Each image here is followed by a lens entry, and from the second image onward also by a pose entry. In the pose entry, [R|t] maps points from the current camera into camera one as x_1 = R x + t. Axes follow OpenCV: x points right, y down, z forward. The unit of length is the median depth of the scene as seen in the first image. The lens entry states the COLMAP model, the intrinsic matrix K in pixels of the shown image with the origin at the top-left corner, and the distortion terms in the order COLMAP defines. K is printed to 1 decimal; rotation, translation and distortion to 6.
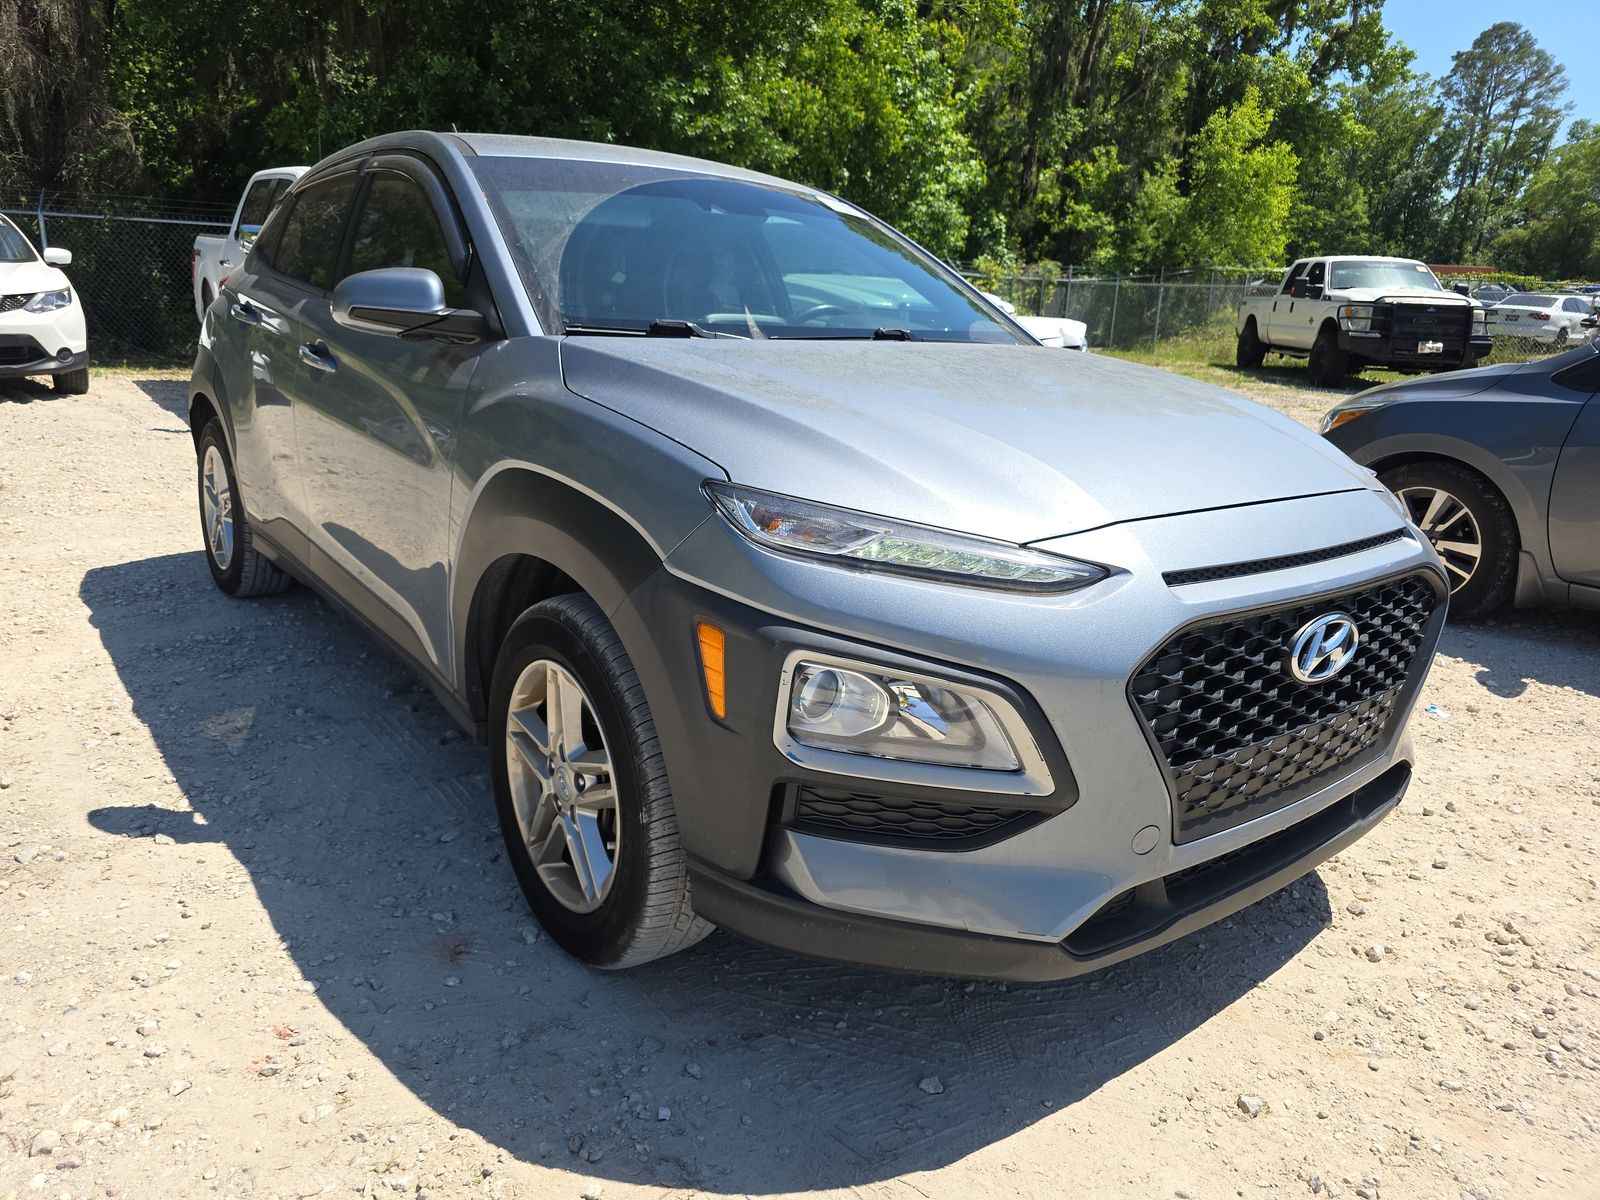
lens RADIAL K [[1211.5, 0, 757.7], [0, 1211.5, 589.6], [0, 0, 1]] dist [0.047817, -0.063333]
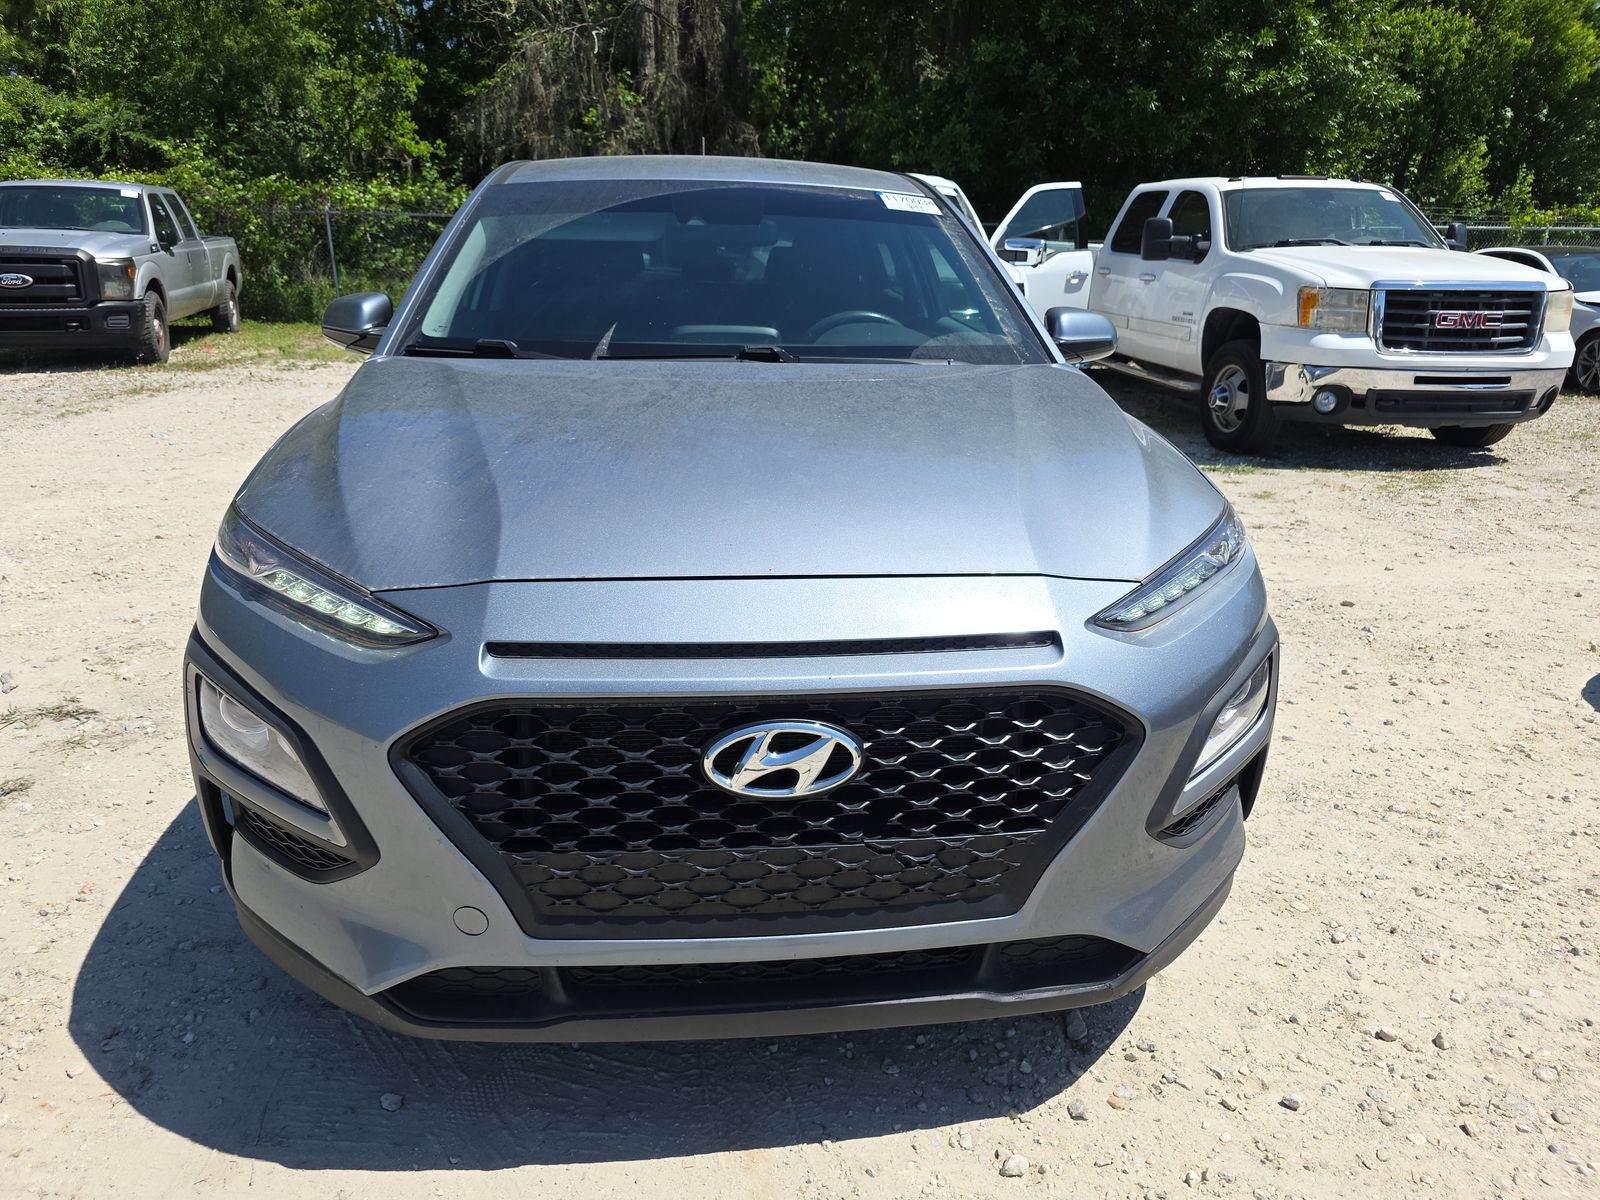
lens RADIAL K [[1172.2, 0, 800.0], [0, 1172.2, 600.0], [0, 0, 1]] dist [0.042456, -0.054376]
pose [[0.829603, 0.127007, -0.543718, 0.198988], [-0.104045, 0.991894, 0.072944, -0.026666], [0.548575, -0.003943, 0.836092, 0.076221]]
